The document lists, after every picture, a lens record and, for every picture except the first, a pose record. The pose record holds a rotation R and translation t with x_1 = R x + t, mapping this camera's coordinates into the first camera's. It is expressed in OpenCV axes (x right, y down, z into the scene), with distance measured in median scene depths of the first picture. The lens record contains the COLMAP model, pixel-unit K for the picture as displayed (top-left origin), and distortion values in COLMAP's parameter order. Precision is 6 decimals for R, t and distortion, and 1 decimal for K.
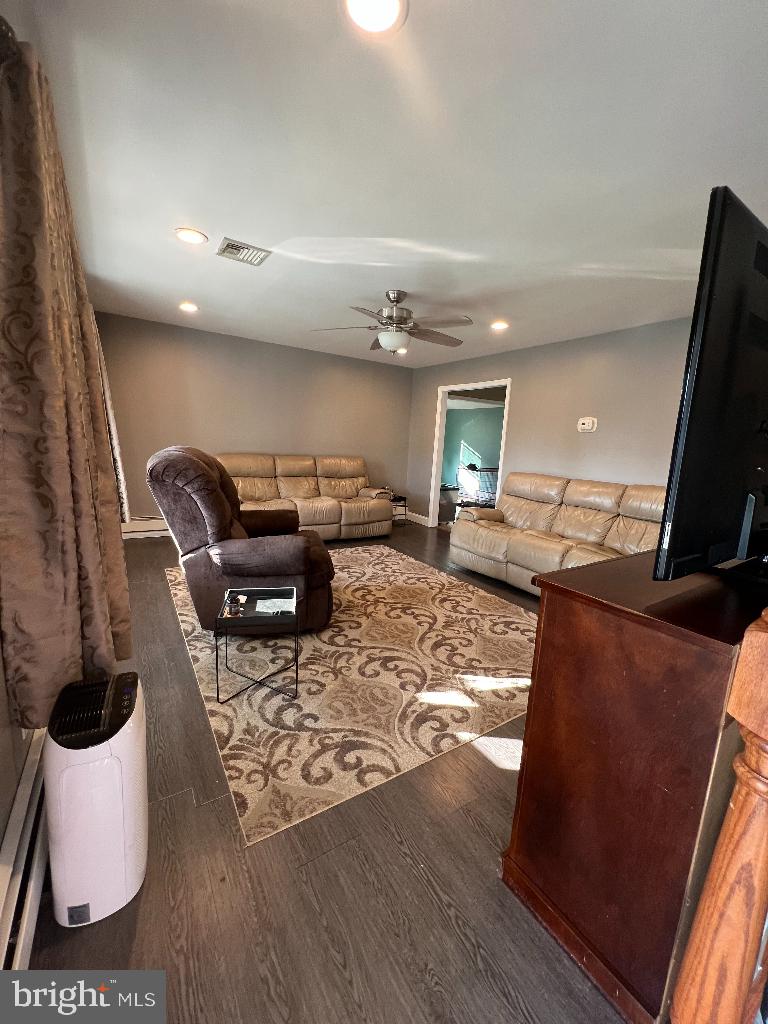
lens RADIAL K [[415.6, 0, 388.0], [0, 415.6, 510.2], [0, 0, 1]] dist [-0.001406, -0.000151]
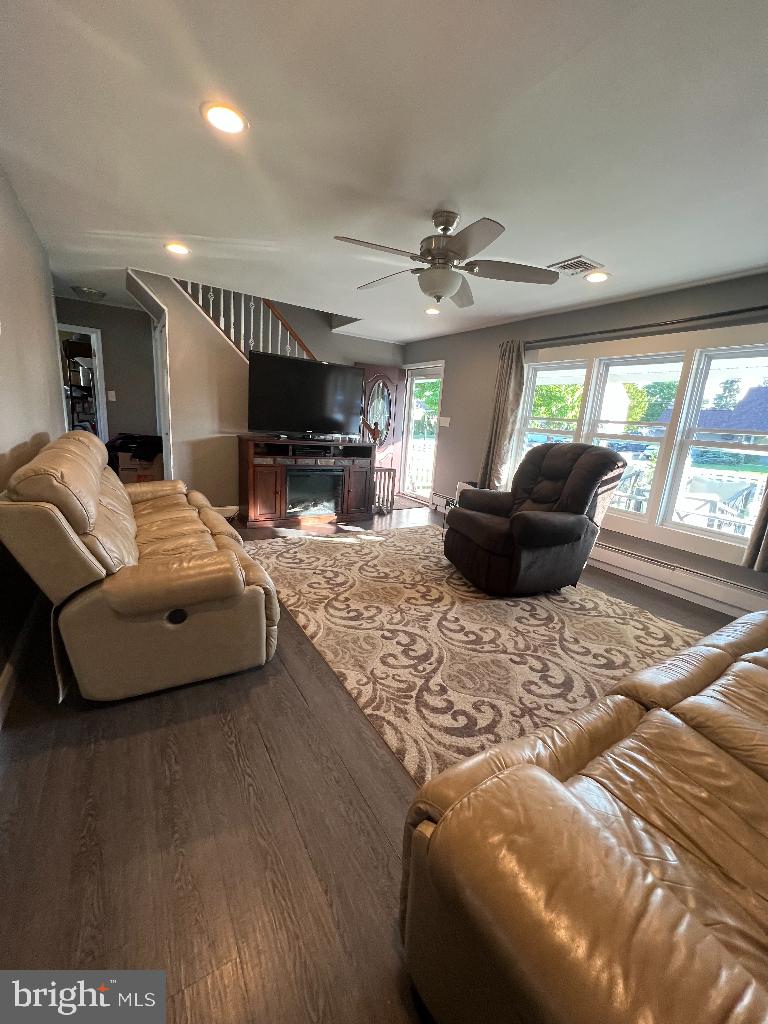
lens RADIAL K [[415.6, 0, 385.1], [0, 415.6, 509.9], [0, 0, 1]] dist [-0.001406, -0.000151]
pose [[-0.992610, -0.121329, -0.001995, 0.056551], [-0.112911, 0.917471, 0.381442, -0.280653], [-0.044450, 0.378848, -0.924391, 1.690660]]
